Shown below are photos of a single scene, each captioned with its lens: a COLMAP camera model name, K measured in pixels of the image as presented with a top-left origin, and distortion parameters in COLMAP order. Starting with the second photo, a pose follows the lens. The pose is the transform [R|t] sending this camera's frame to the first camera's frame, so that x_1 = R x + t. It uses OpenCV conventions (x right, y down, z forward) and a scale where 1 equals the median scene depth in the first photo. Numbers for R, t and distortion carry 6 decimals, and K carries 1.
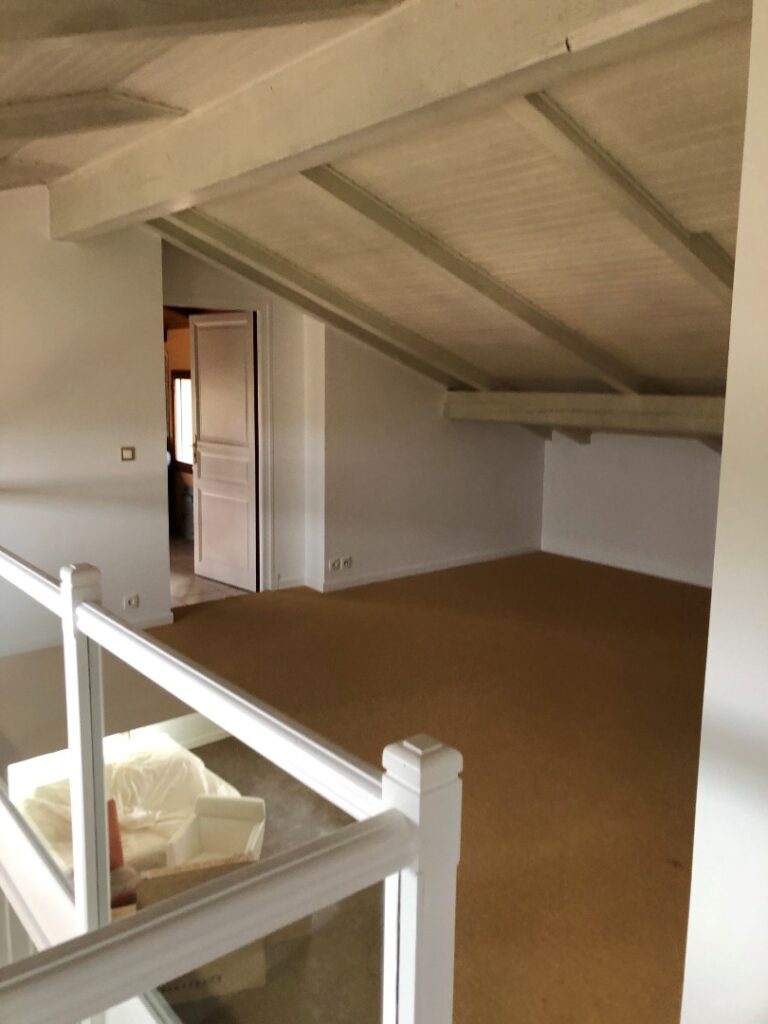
lens RADIAL K [[839.4, 0, 381.0], [0, 839.4, 510.6], [0, 0, 1]] dist [0.014674, -0.007198]
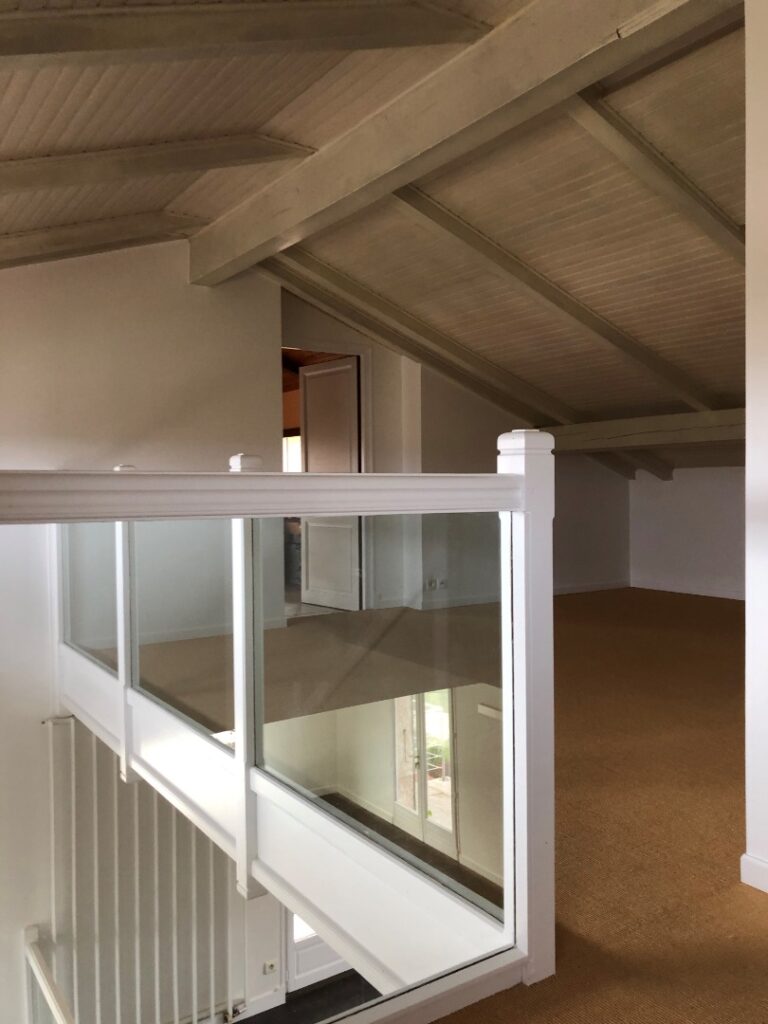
lens RADIAL K [[844.3, 0, 406.1], [0, 844.3, 512.1], [0, 0, 1]] dist [0.004575, -0.005716]
pose [[0.997258, -0.017997, -0.071784, -0.013250], [0.008531, 0.991472, -0.130044, 0.153163], [0.073512, 0.129075, 0.988906, -0.104543]]
